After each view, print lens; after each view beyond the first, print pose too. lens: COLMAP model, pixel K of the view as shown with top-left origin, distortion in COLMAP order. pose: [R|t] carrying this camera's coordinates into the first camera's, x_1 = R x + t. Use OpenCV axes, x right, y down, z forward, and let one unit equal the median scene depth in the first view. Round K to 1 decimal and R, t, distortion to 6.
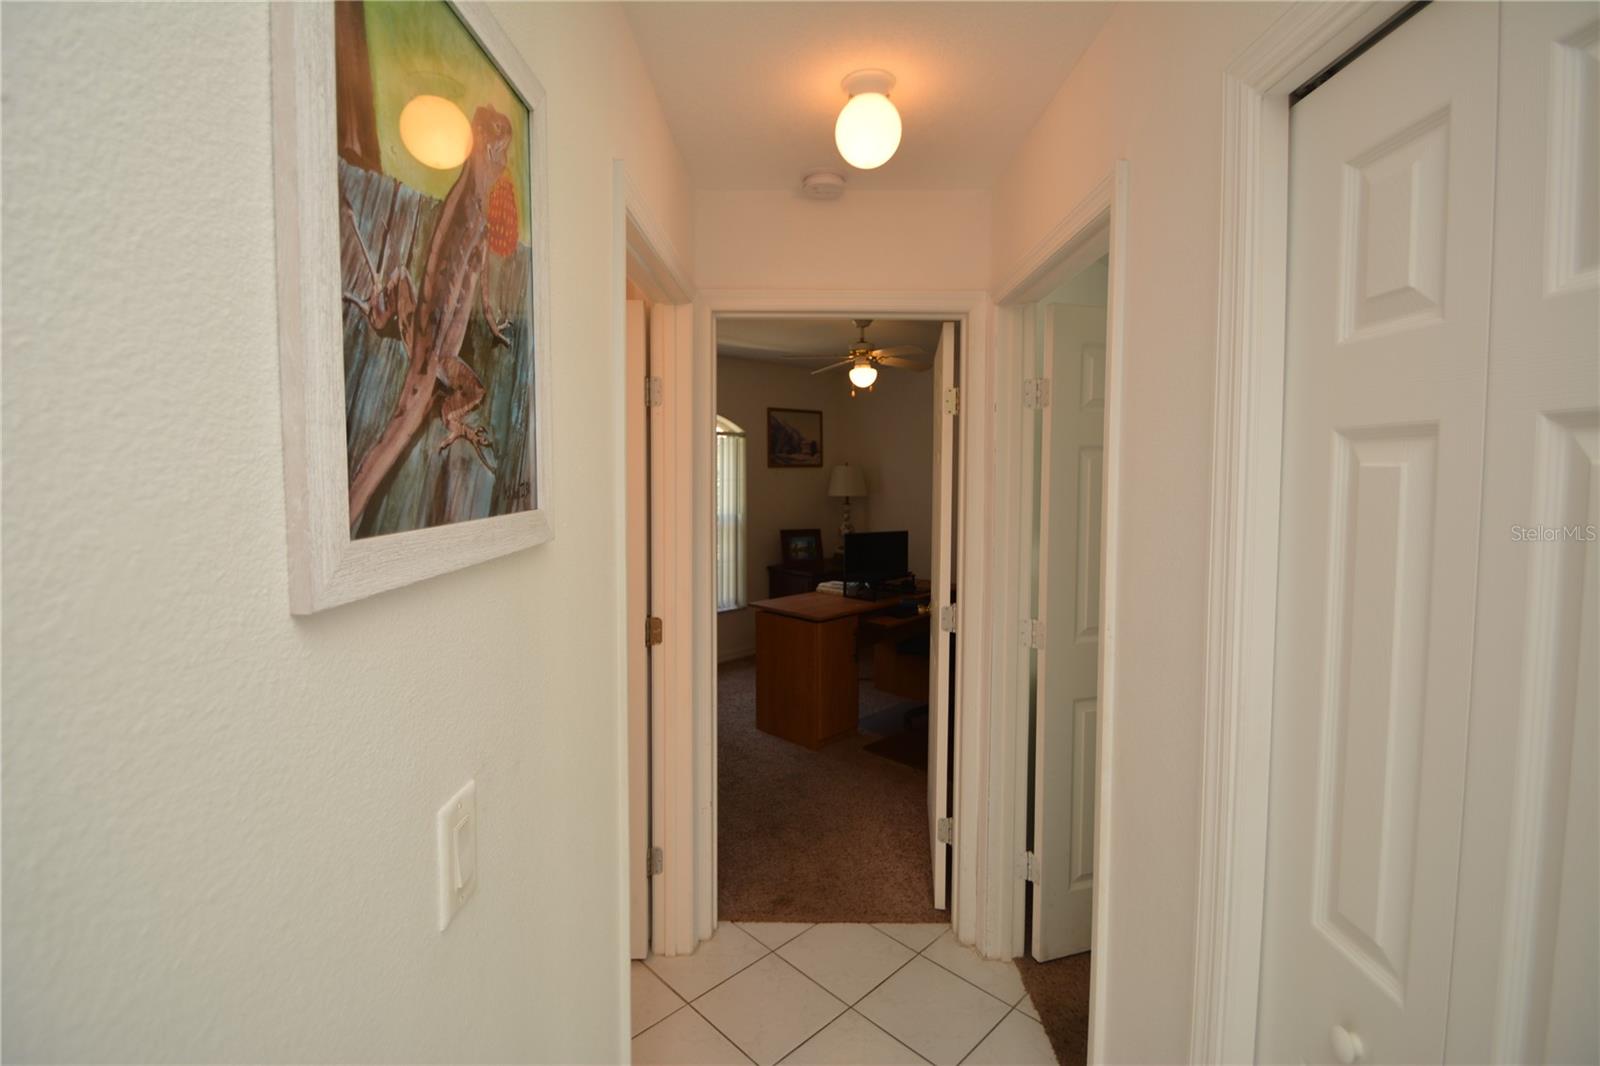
lens RADIAL K [[717.6, 0, 799.2], [0, 717.6, 507.8], [0, 0, 1]] dist [0.015008, -0.018749]
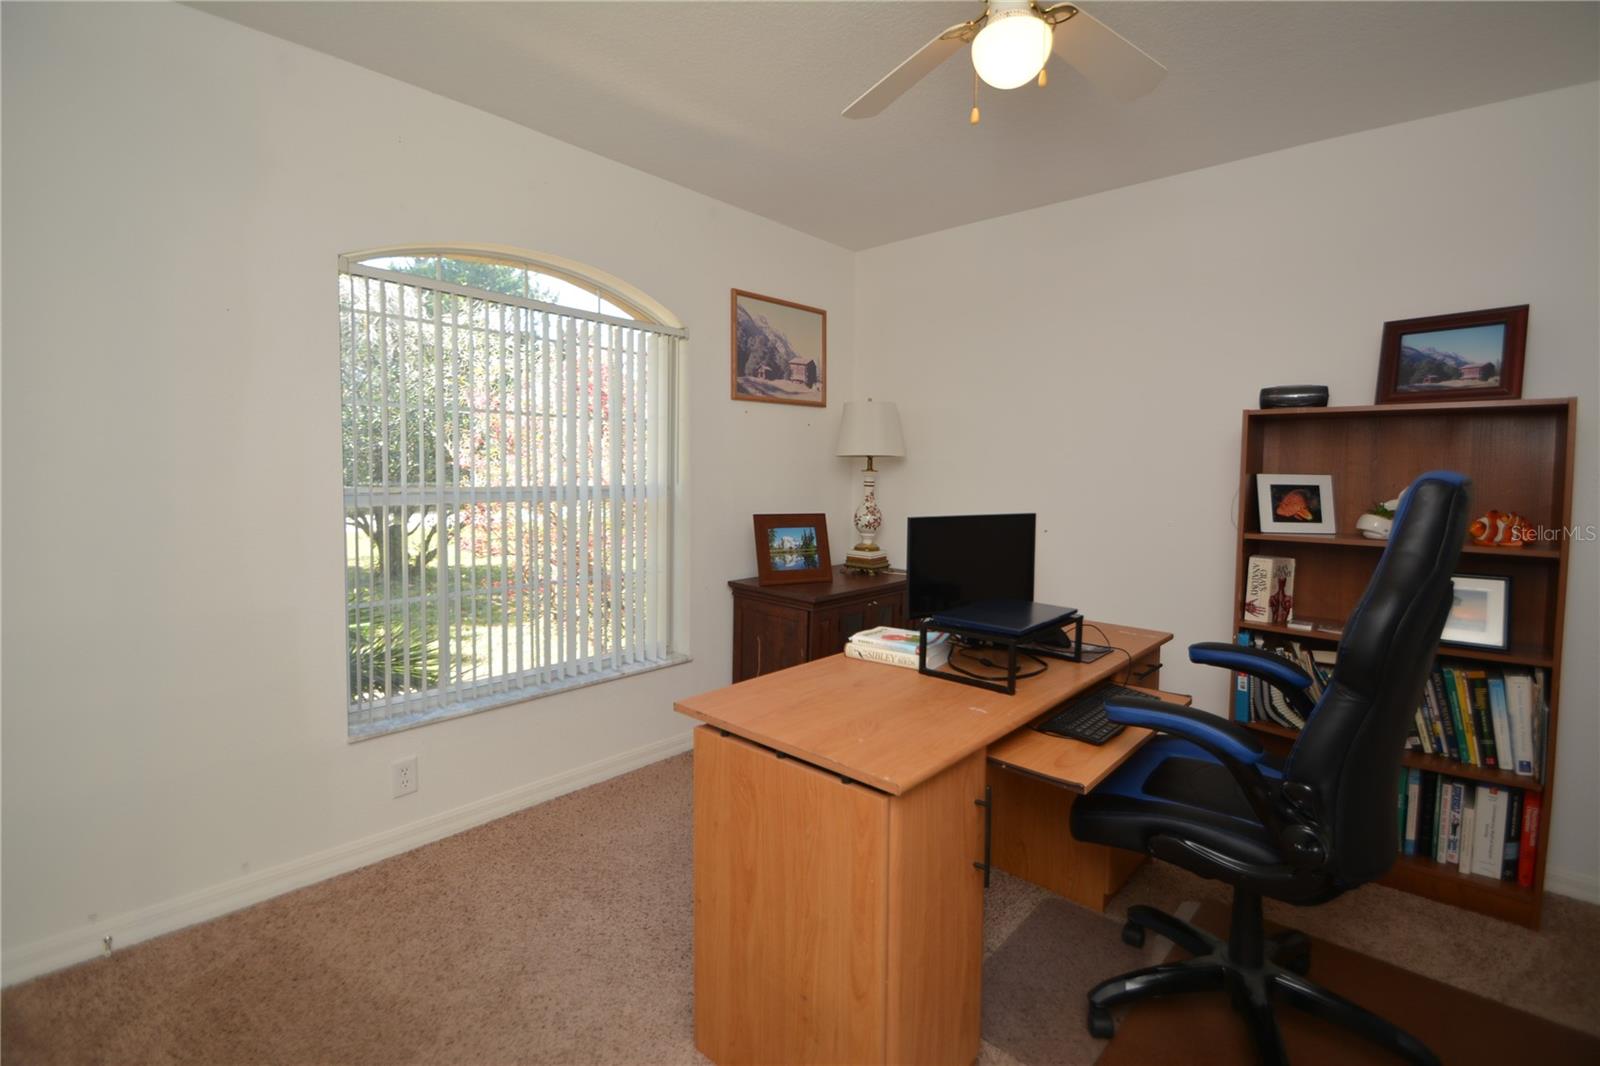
lens RADIAL K [[700.3, 0, 795.0], [0, 700.3, 508.2], [0, 0, 1]] dist [0.015689, -0.017358]
pose [[0.999001, 0.006517, 0.044213, -0.018110], [-0.006708, 0.999969, 0.004162, 0.023523], [-0.044184, -0.004455, 0.999013, 0.463898]]
